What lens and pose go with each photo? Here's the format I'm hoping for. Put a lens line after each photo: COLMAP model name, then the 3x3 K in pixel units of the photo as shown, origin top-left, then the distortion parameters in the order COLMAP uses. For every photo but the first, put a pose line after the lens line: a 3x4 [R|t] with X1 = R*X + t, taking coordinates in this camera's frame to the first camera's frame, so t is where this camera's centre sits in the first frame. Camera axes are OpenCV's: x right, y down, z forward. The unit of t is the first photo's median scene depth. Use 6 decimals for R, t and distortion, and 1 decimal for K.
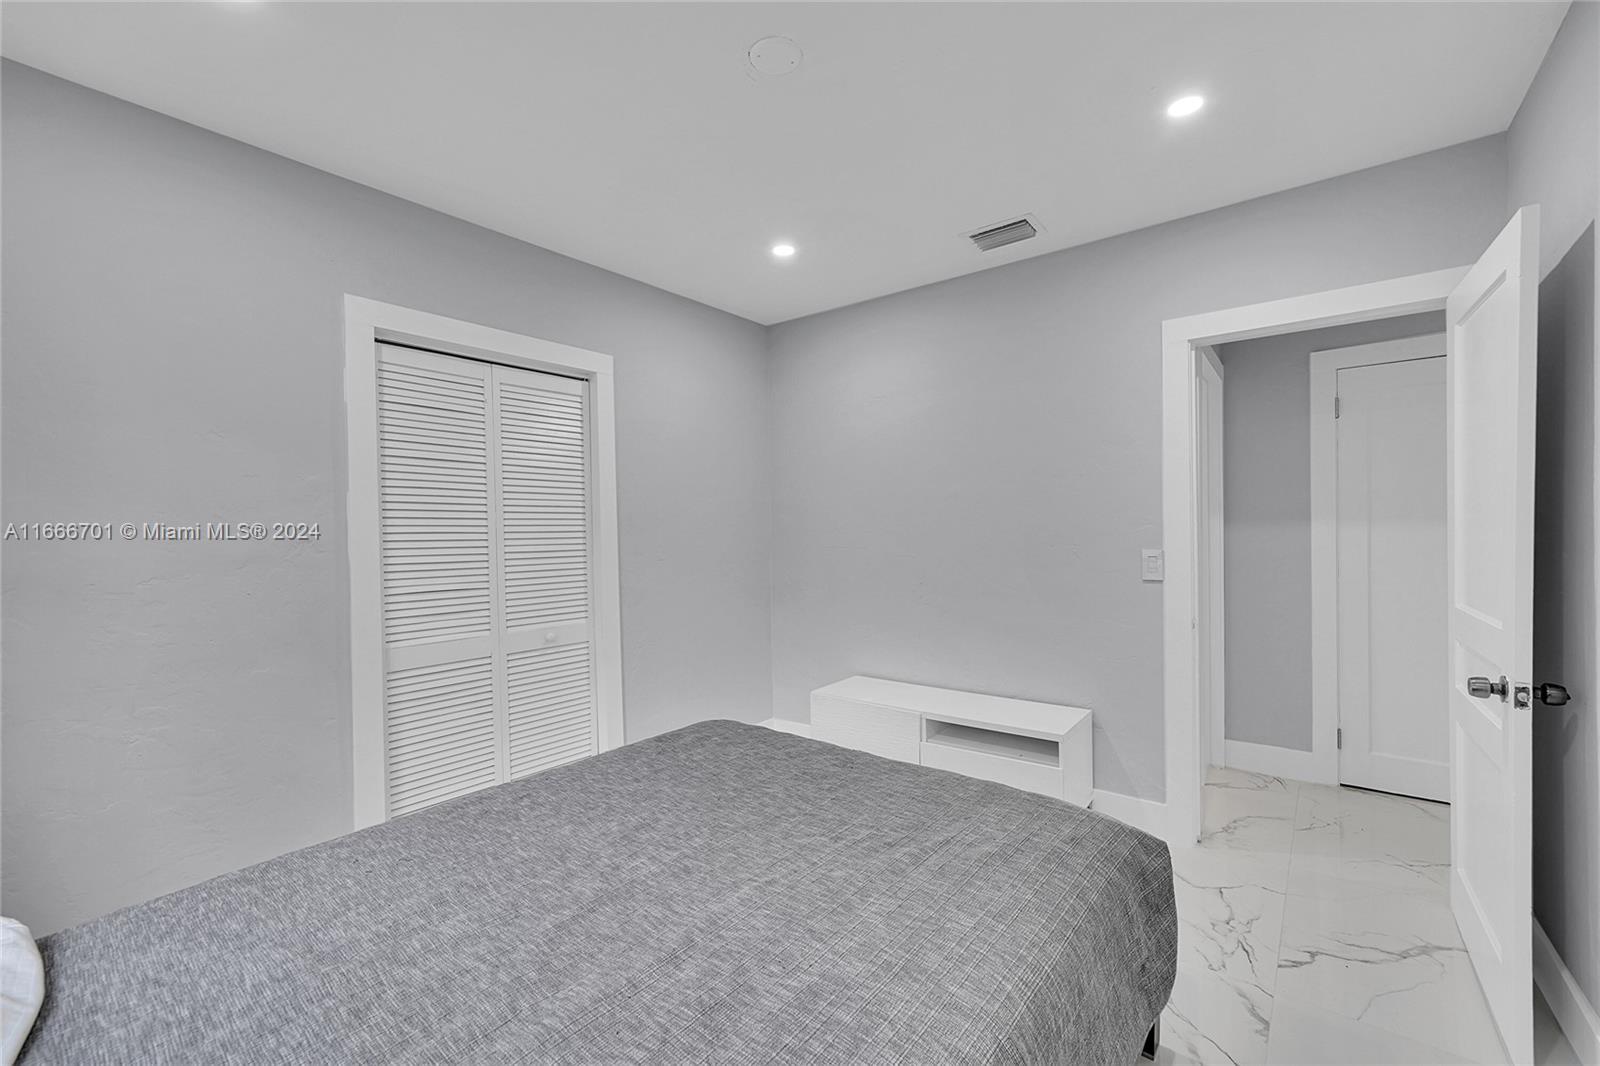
lens RADIAL K [[661.5, 0, 800.4], [0, 661.5, 529.3], [0, 0, 1]] dist [-0.000257, 0.000000]
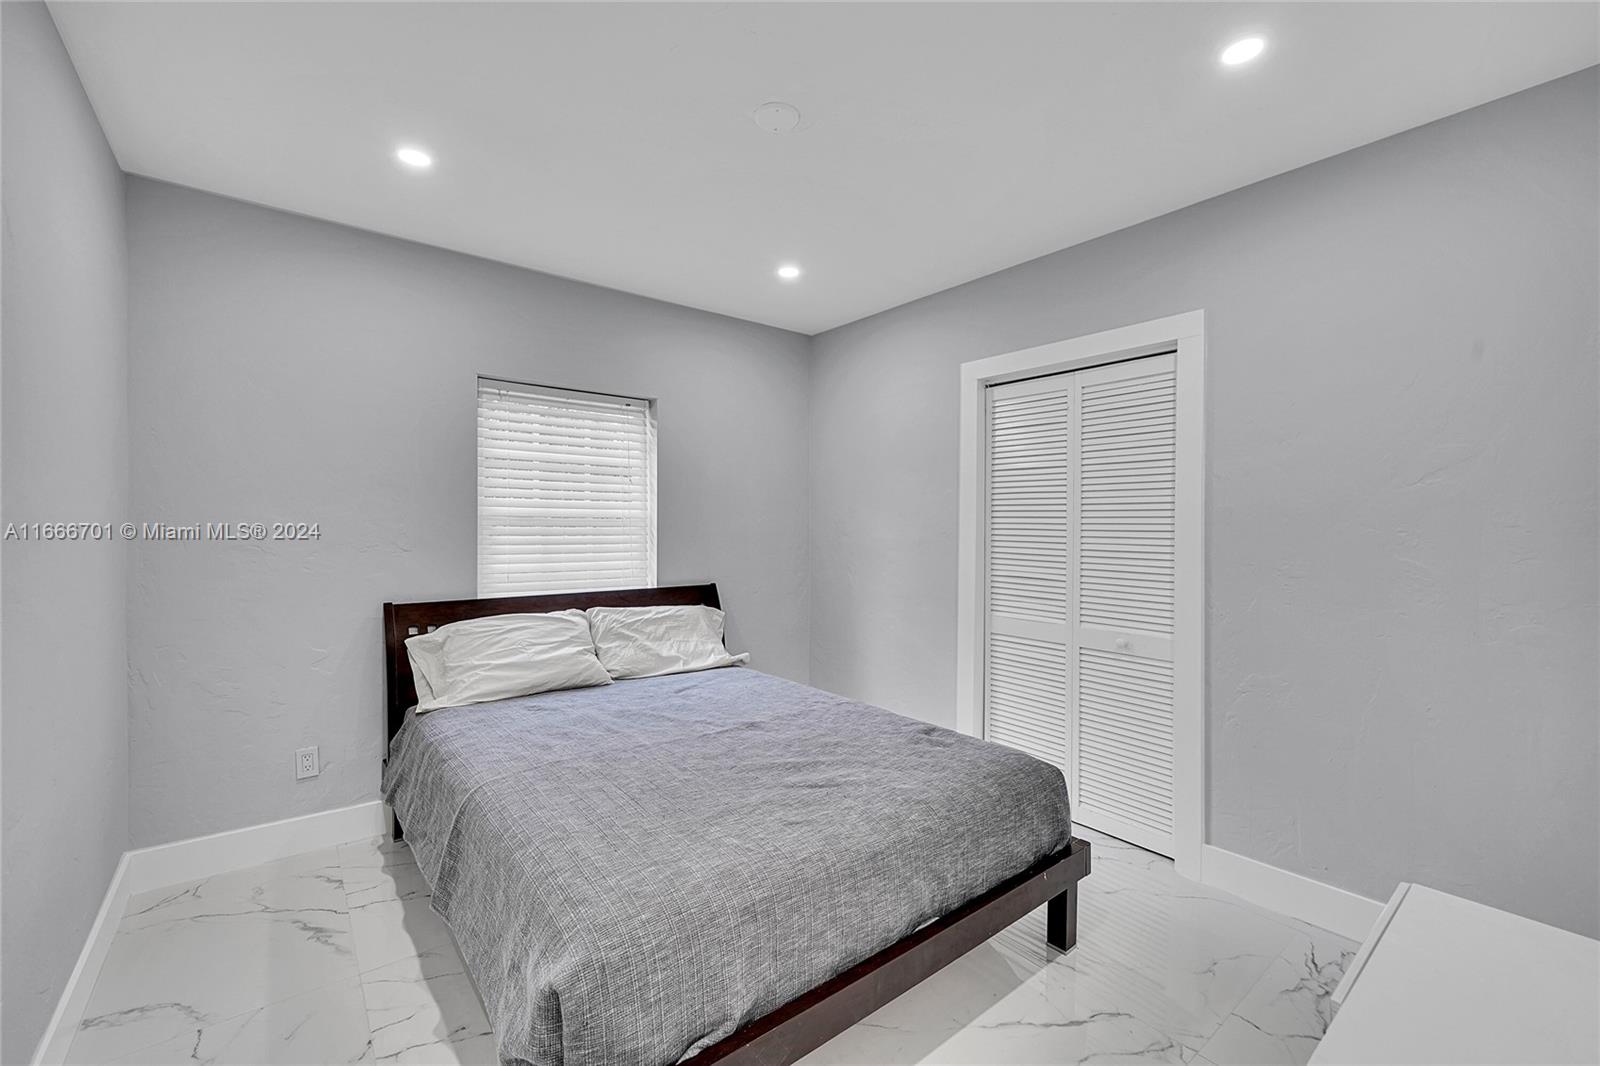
lens RADIAL K [[661.5, 0, 800.3], [0, 661.5, 532.4], [0, 0, 1]] dist [-0.000257, 0.000000]
pose [[-0.224613, 0.024195, -0.974148, 0.672581], [-0.005844, 0.999640, 0.026175, -0.016887], [0.974430, 0.011572, -0.224391, 0.809598]]
